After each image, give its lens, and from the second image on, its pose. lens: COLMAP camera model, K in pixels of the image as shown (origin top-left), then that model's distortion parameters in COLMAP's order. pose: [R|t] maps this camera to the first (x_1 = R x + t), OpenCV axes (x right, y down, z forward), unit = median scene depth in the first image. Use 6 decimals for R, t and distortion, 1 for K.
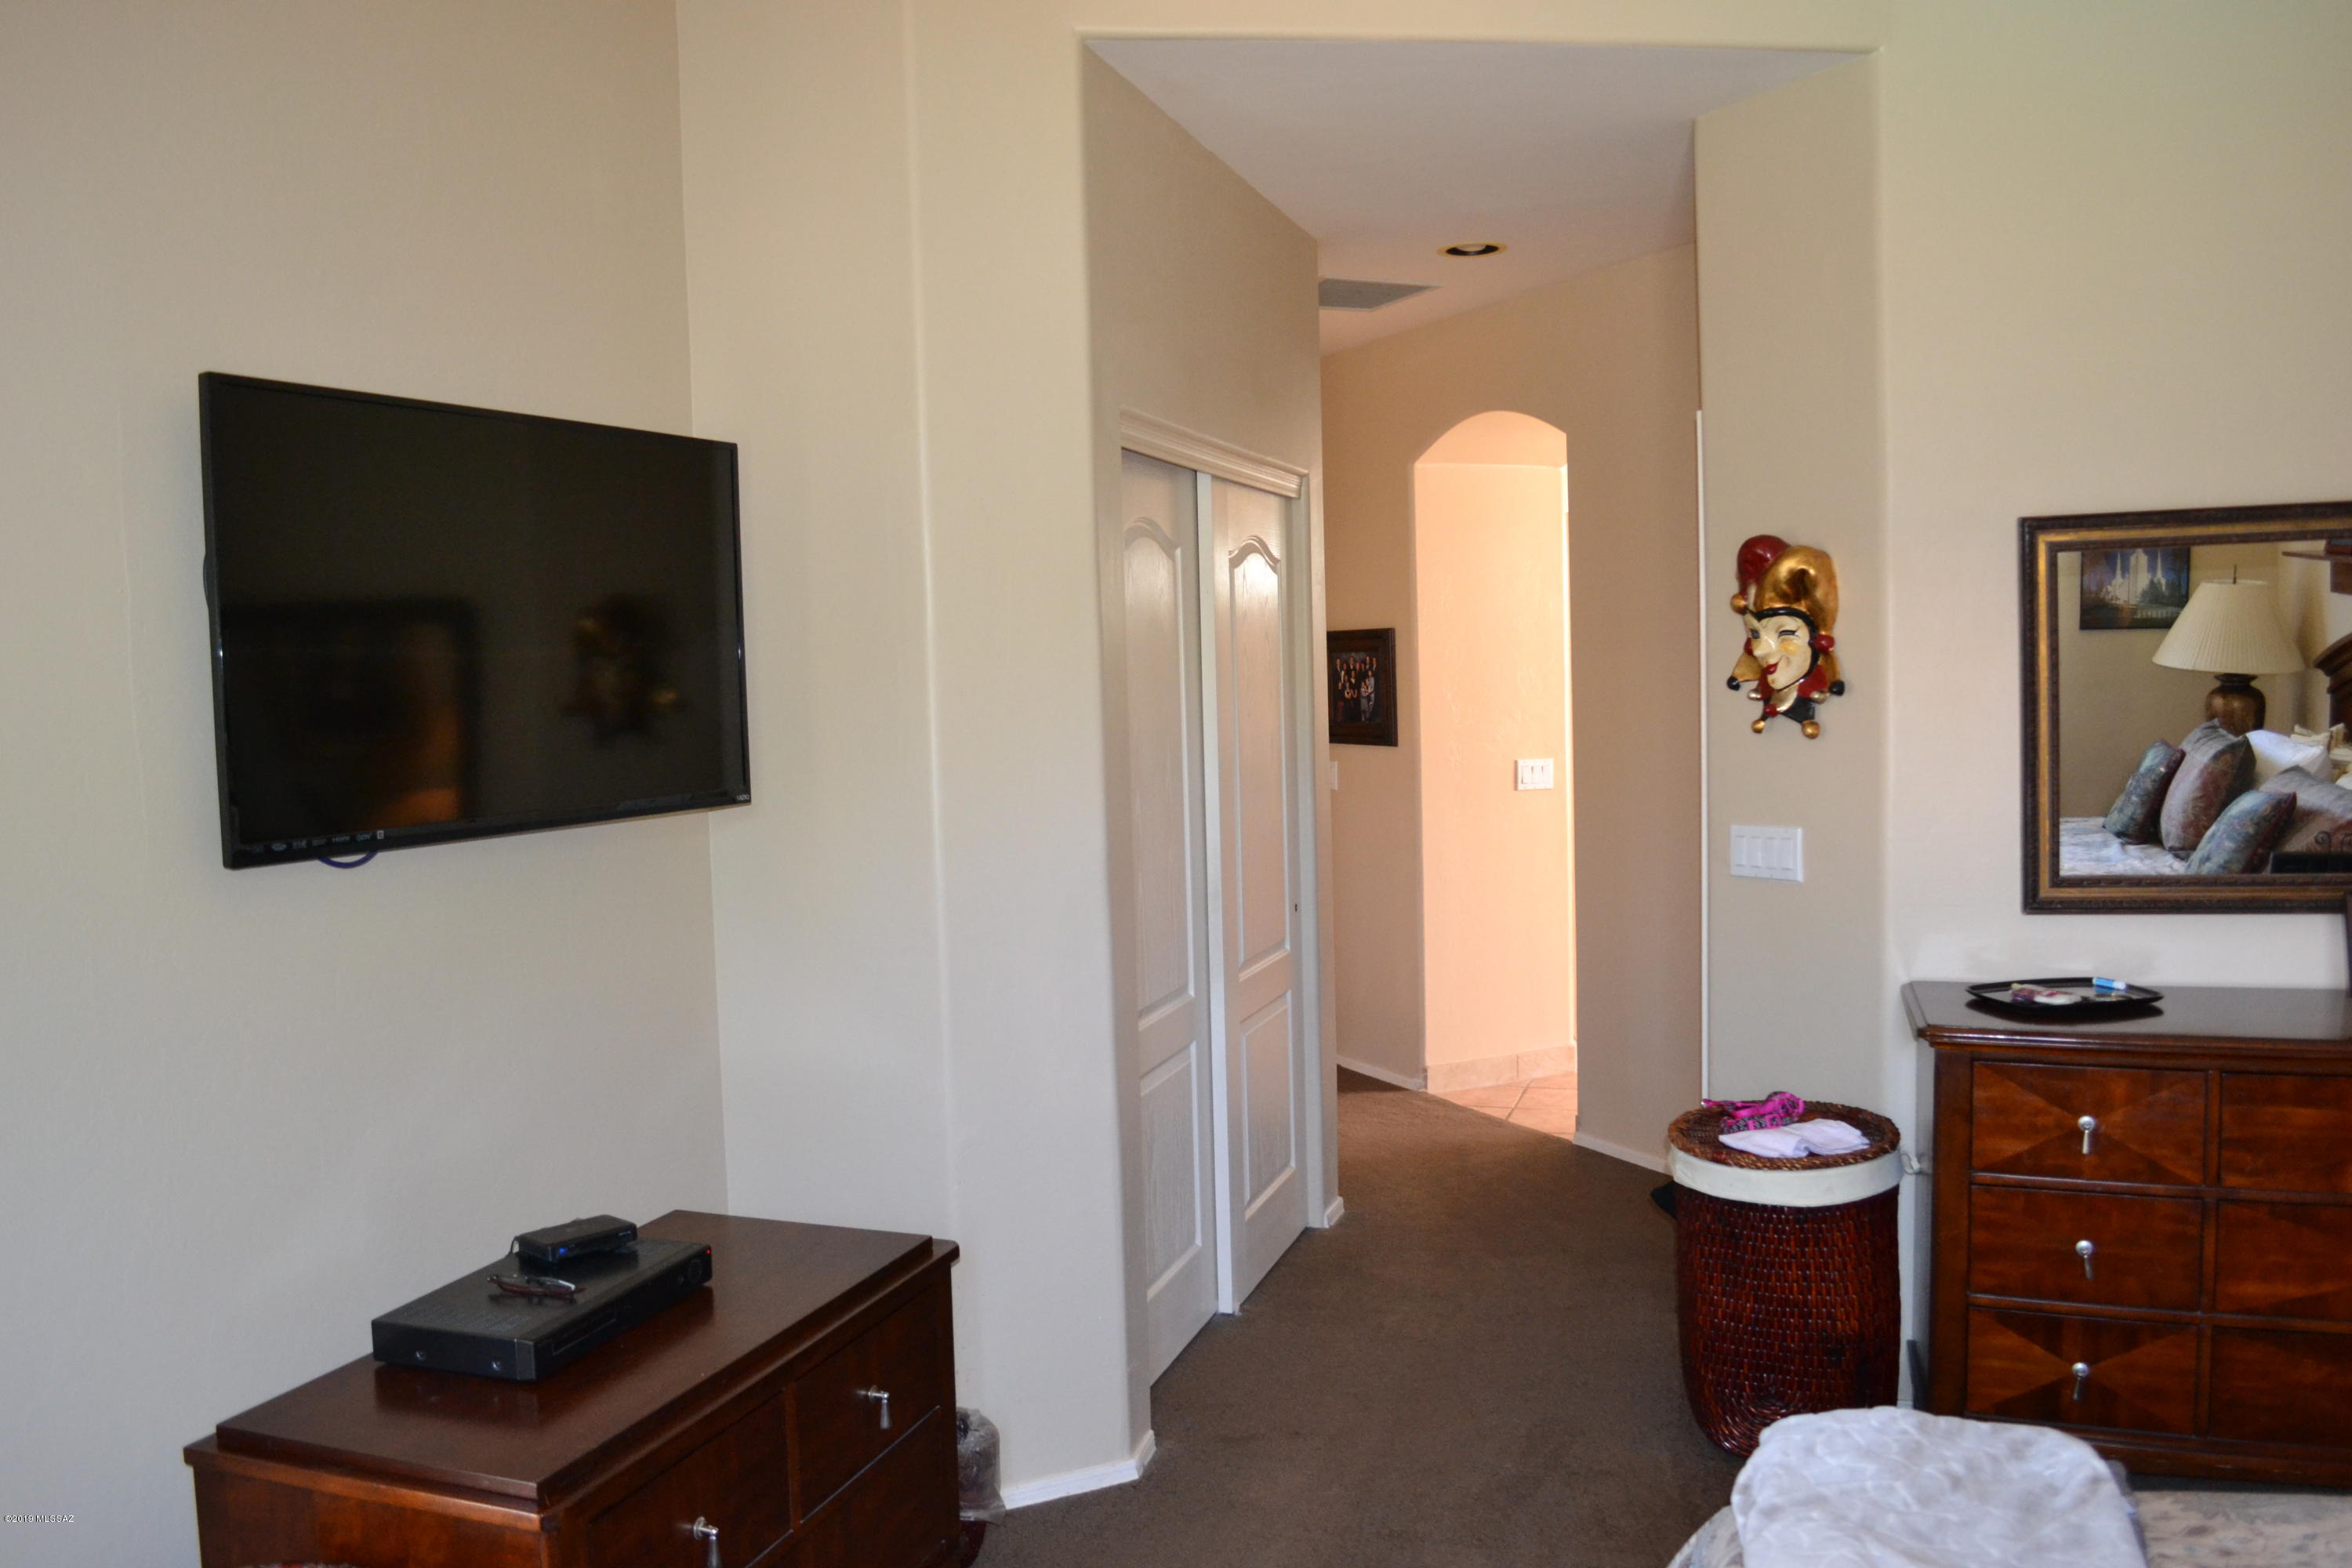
lens RADIAL K [[1876.1, 0, 1159.8], [0, 1876.1, 786.3], [0, 0, 1]] dist [-0.084672, 0.014306]
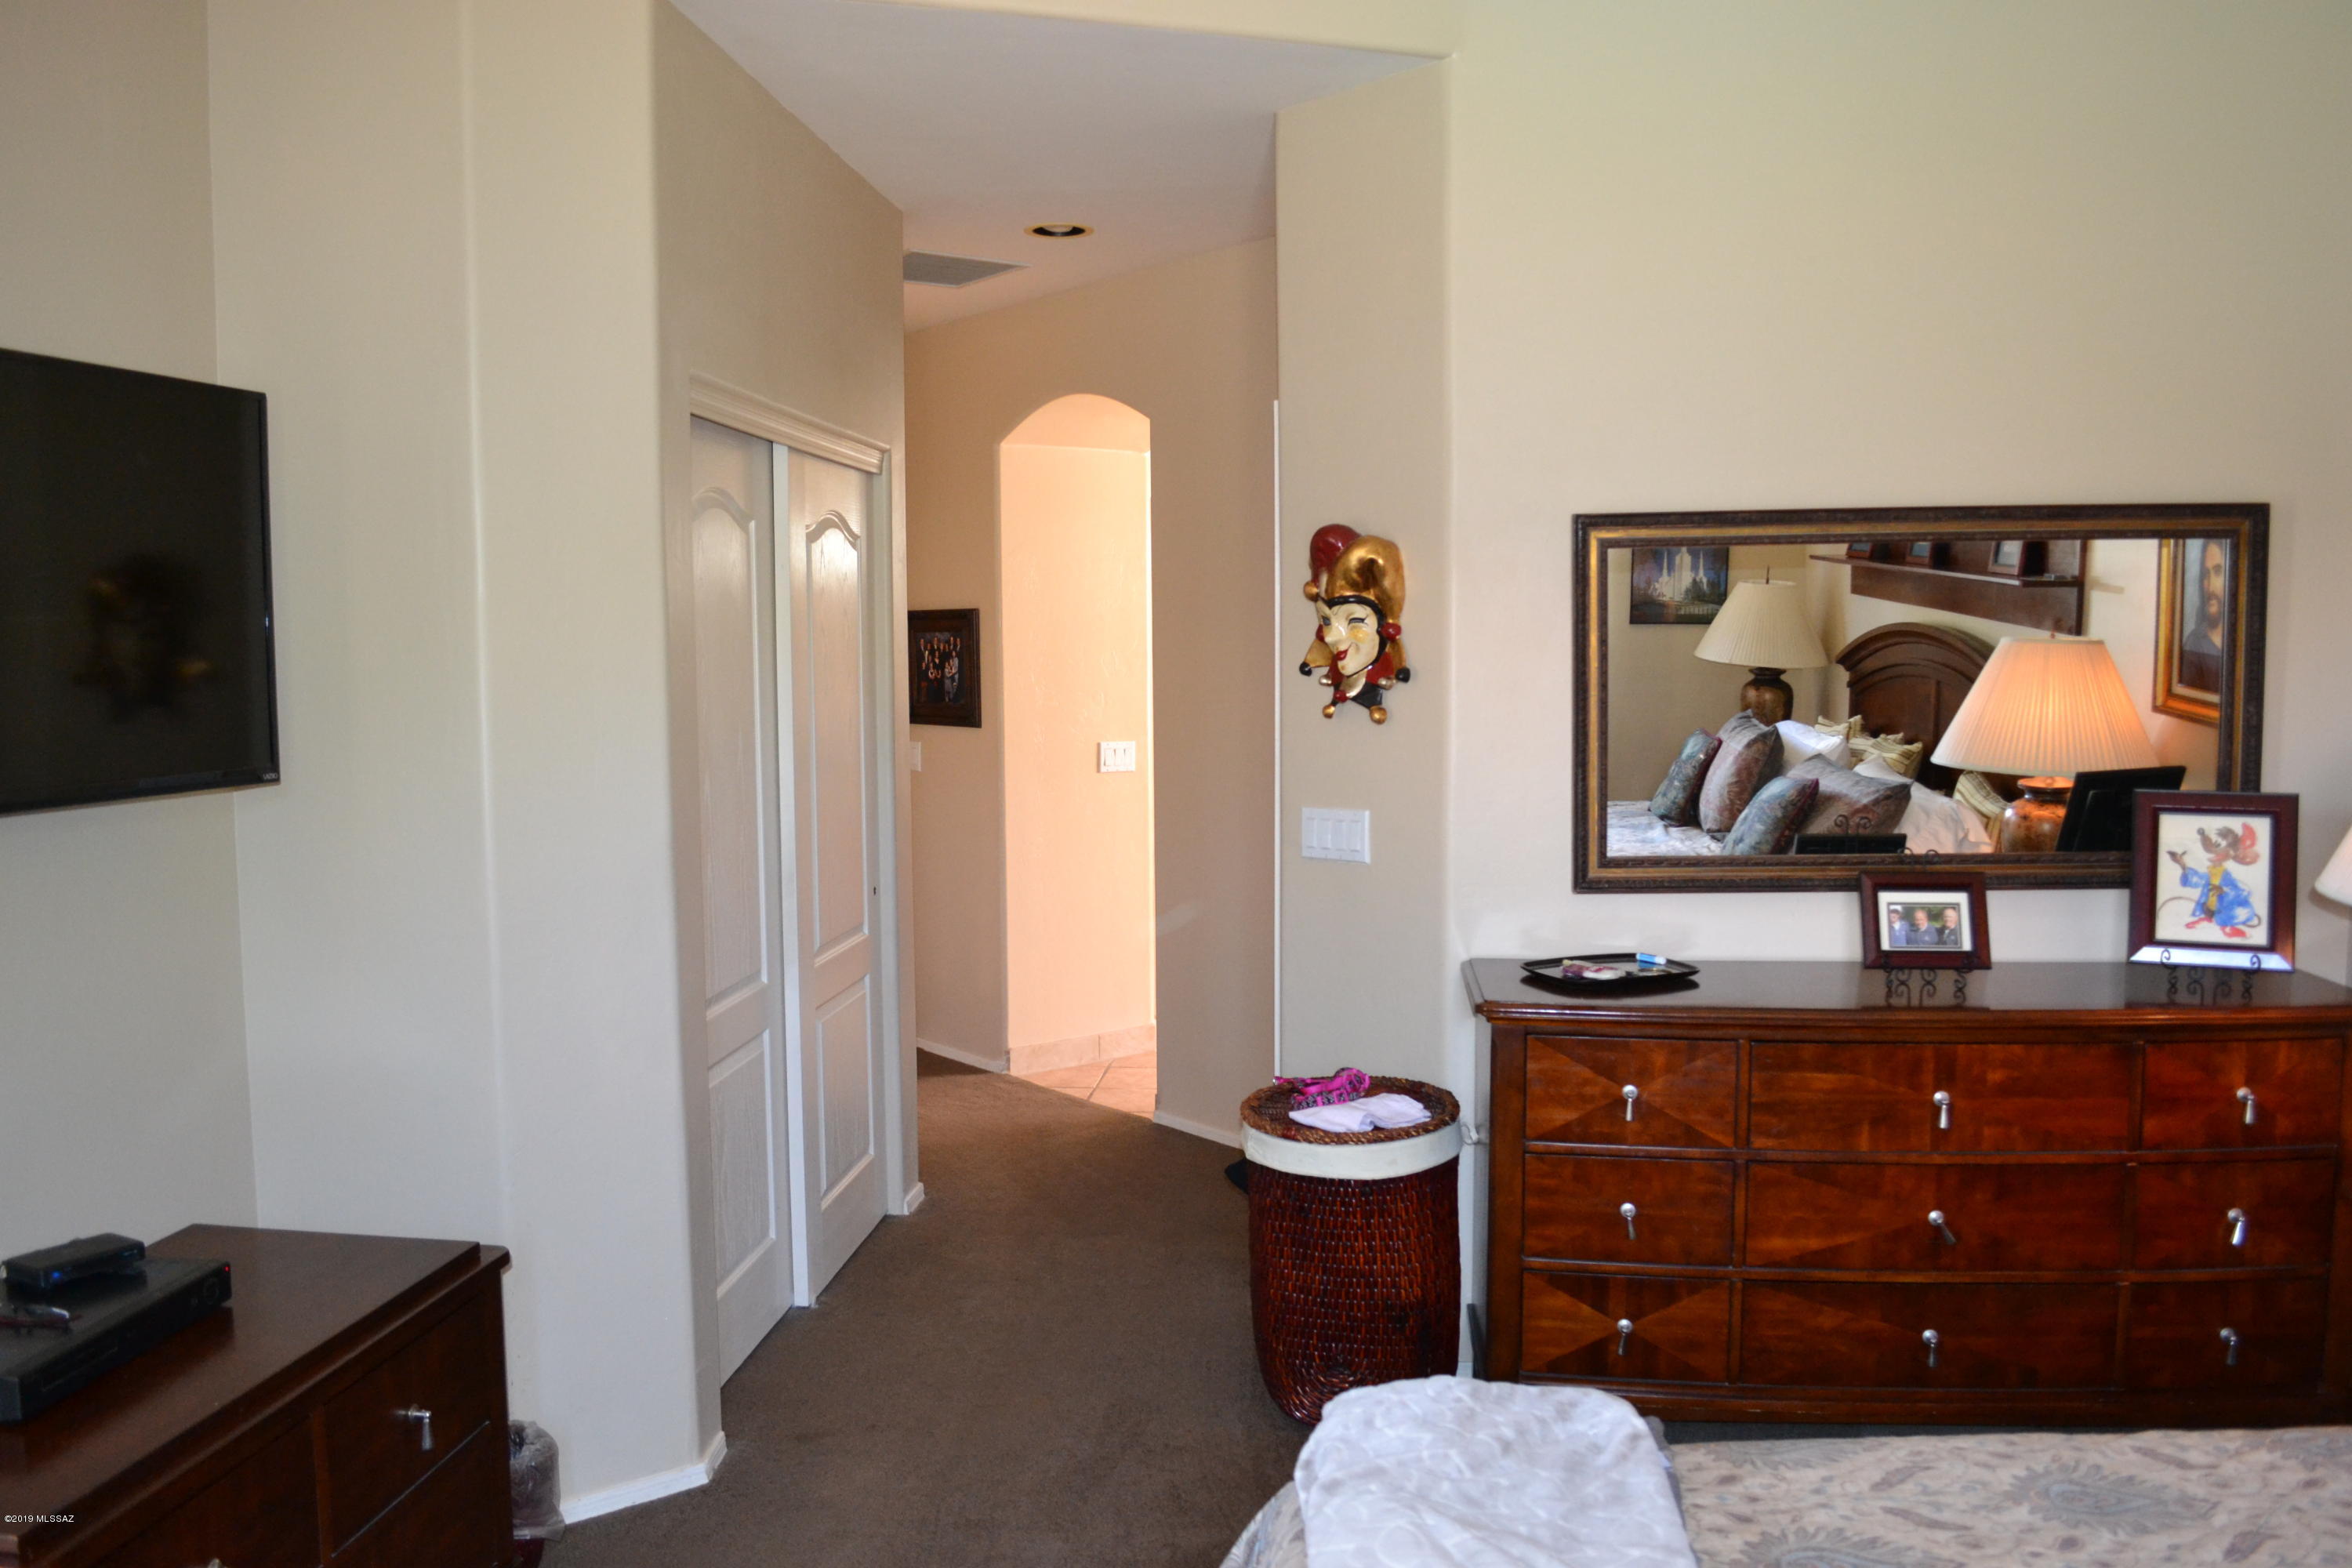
lens RADIAL K [[1876.1, 0, 1156.1], [0, 1876.1, 786.2], [0, 0, 1]] dist [-0.084672, 0.014306]
pose [[0.976933, 0.003583, 0.213515, 0.010096], [-0.005689, 0.999941, 0.009252, -0.000025], [-0.213469, -0.010253, 0.976896, 0.014003]]
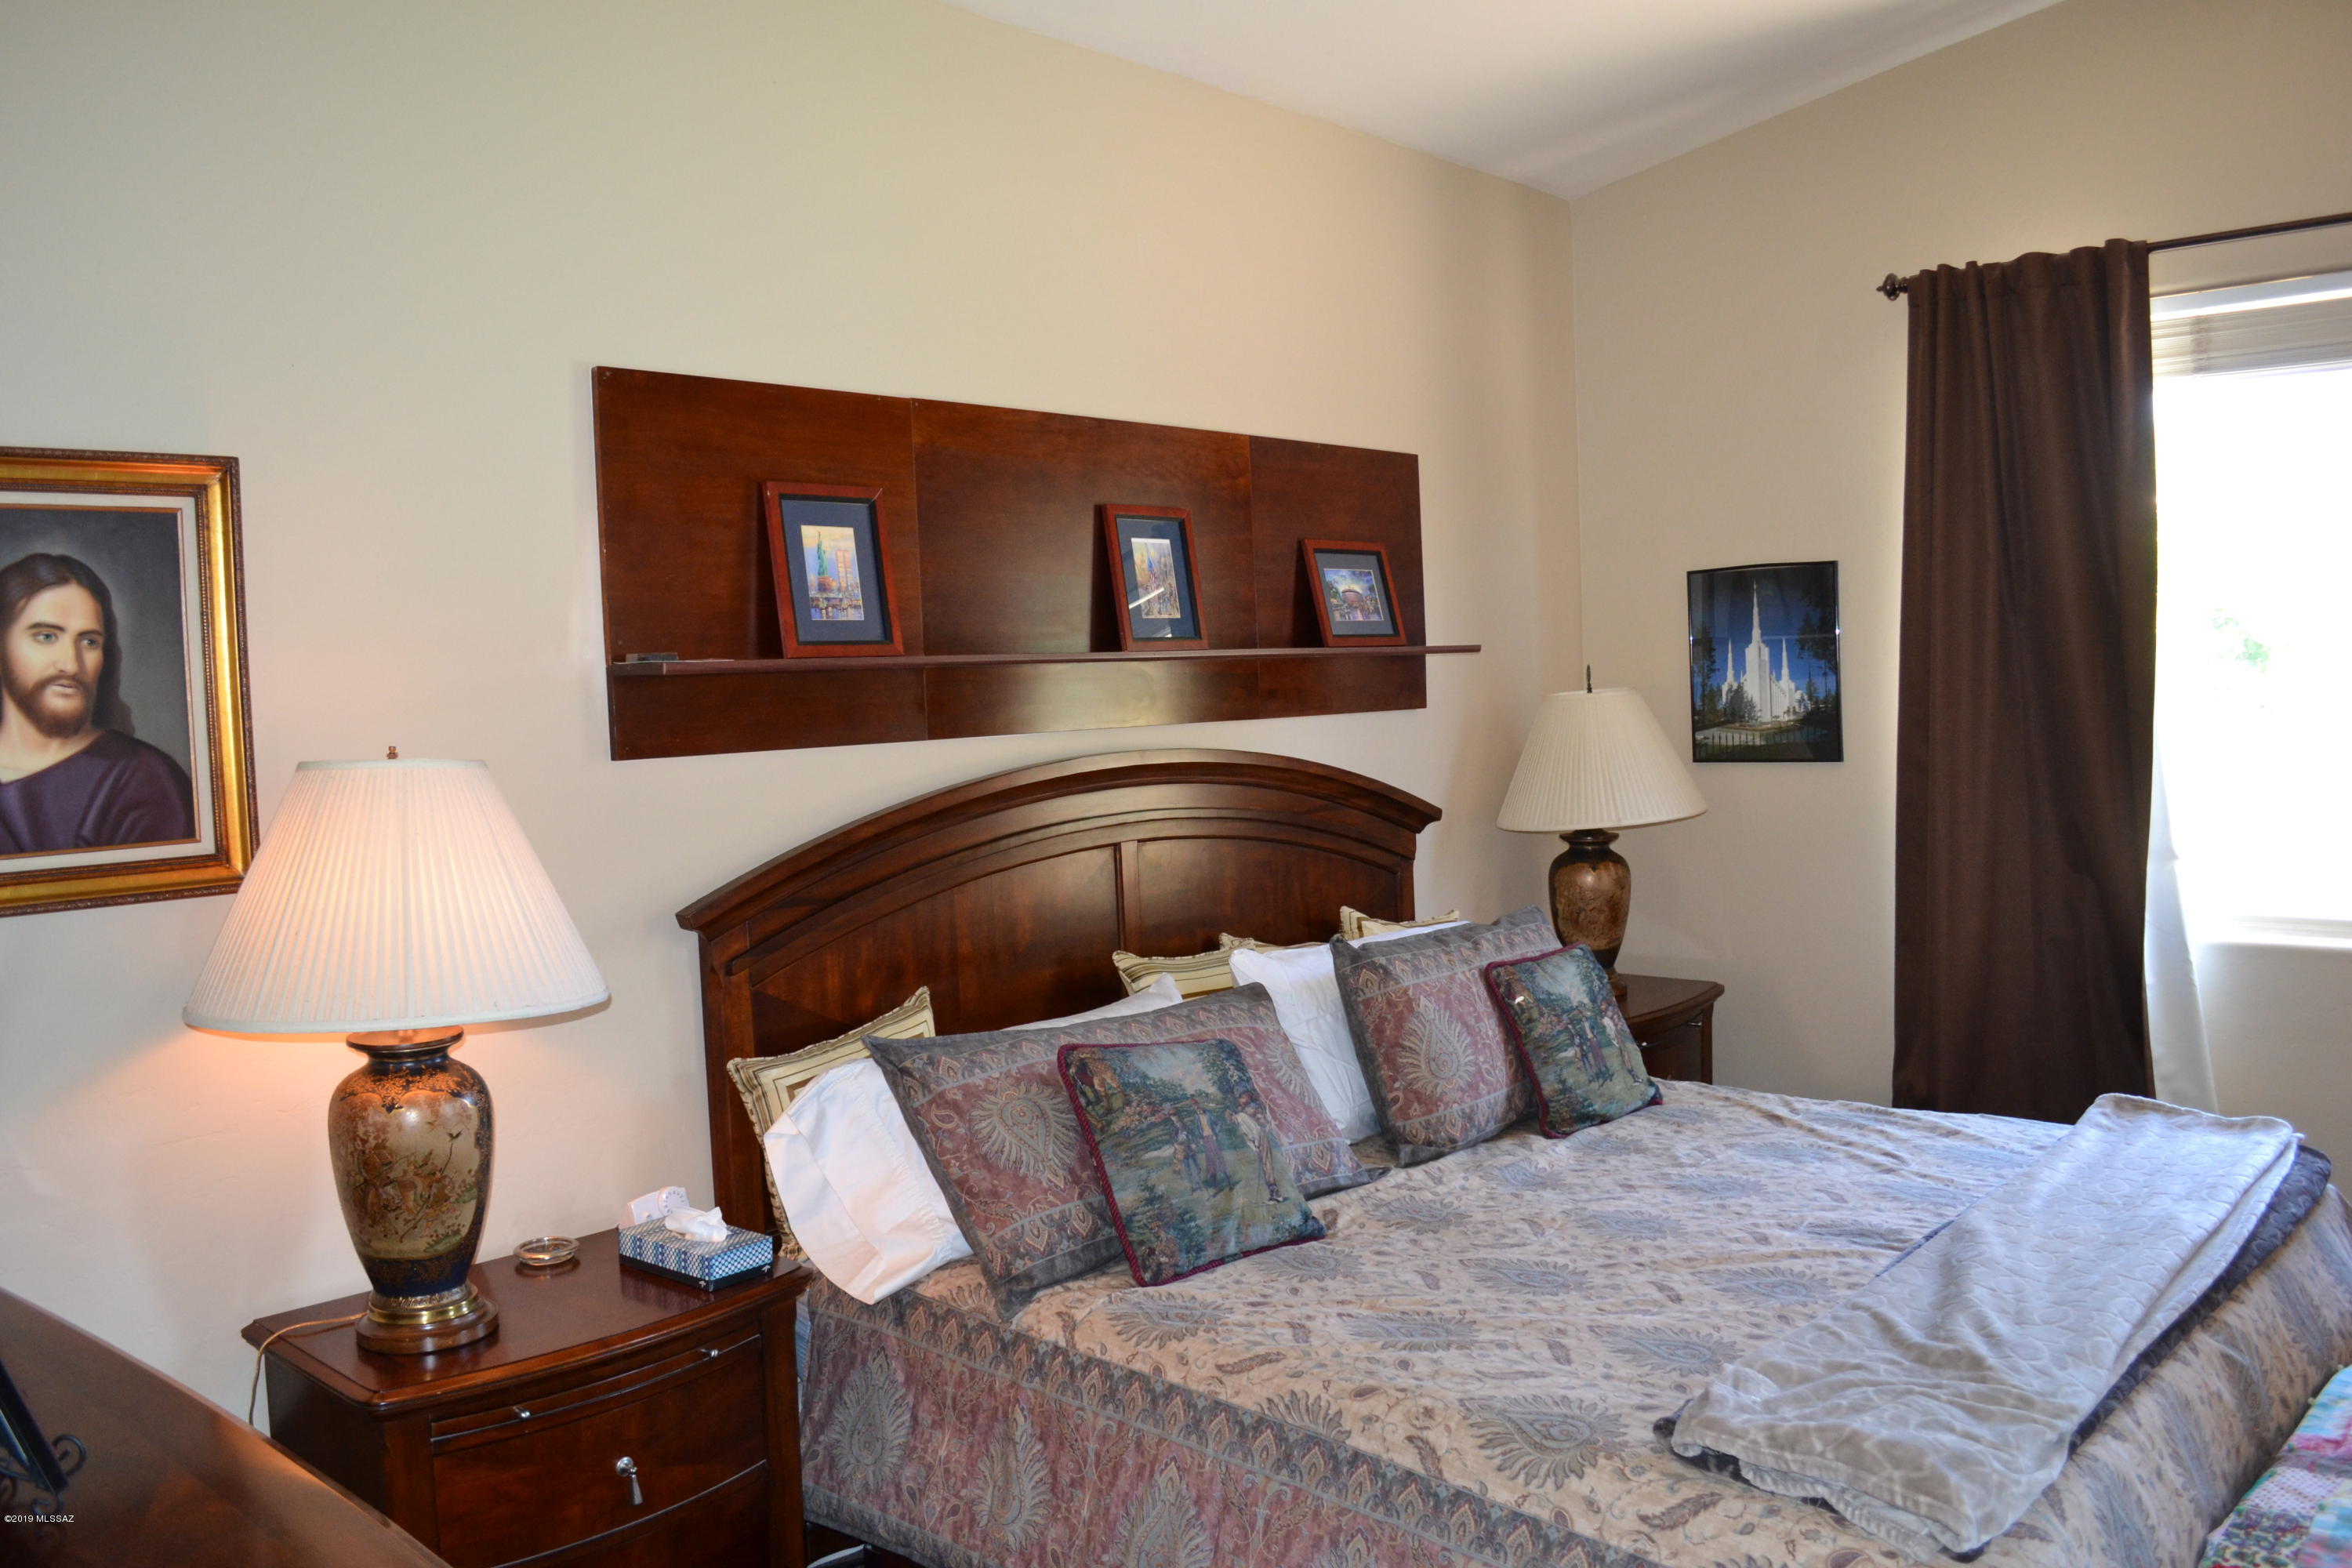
lens RADIAL K [[1876.1, 0, 1161.2], [0, 1876.1, 784.3], [0, 0, 1]] dist [-0.084672, 0.014306]
pose [[-0.910074, 0.036070, 0.412874, 0.187746], [0.086304, 0.990860, 0.103670, -0.077739], [-0.405361, 0.129980, -0.904869, 1.161951]]
